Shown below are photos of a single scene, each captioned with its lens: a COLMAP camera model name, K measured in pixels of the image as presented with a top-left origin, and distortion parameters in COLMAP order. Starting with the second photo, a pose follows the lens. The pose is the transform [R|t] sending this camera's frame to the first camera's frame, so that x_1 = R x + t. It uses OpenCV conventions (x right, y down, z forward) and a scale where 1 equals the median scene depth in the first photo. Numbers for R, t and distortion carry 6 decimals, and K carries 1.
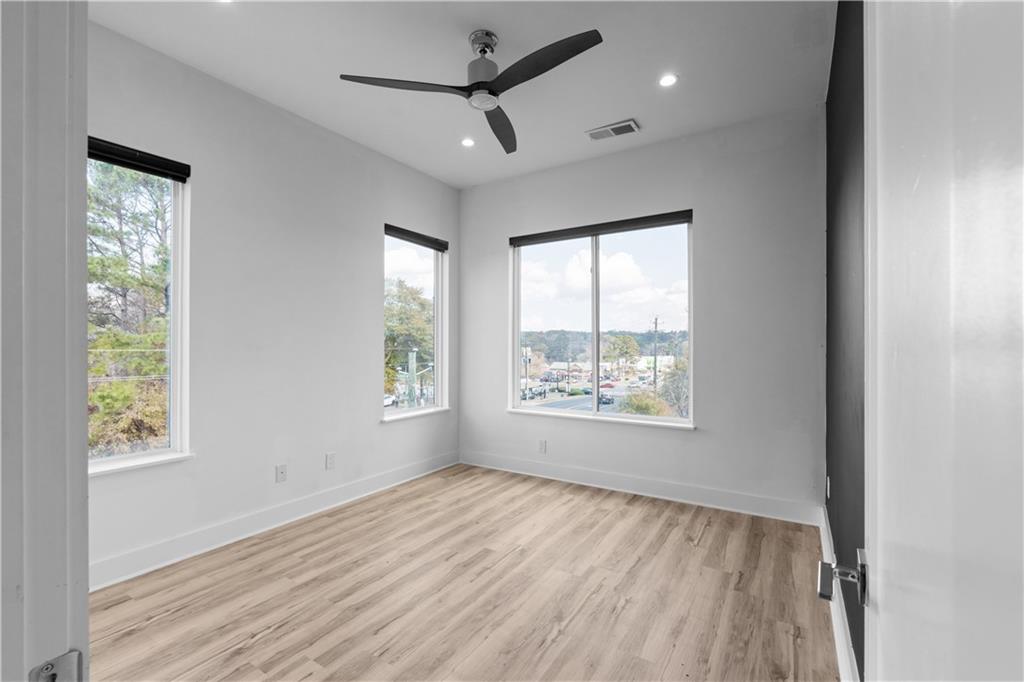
lens RADIAL K [[447.1, 0, 475.4], [0, 447.1, 346.4], [0, 0, 1]] dist [-0.007189, 0.001097]
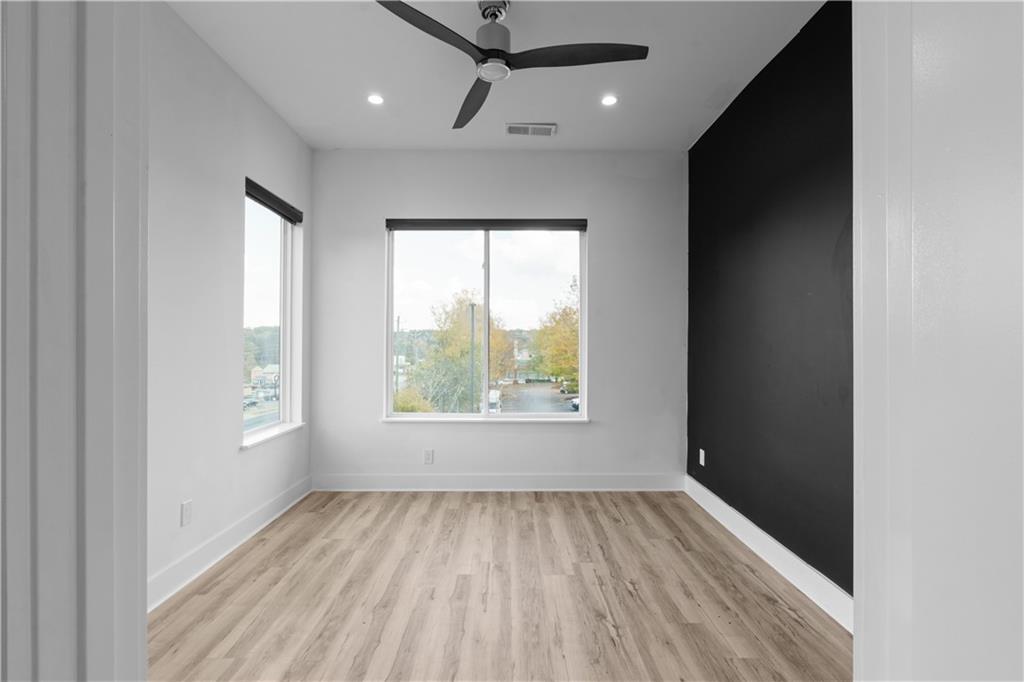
lens RADIAL K [[495.7, 0, 502.4], [0, 495.7, 344.4], [0, 0, 1]] dist [-0.006019, -0.000738]
pose [[0.832016, 0.003933, 0.554737, -0.367336], [-0.001946, 0.999989, -0.004170, 0.002539], [-0.554748, 0.002390, 0.832015, 0.116548]]
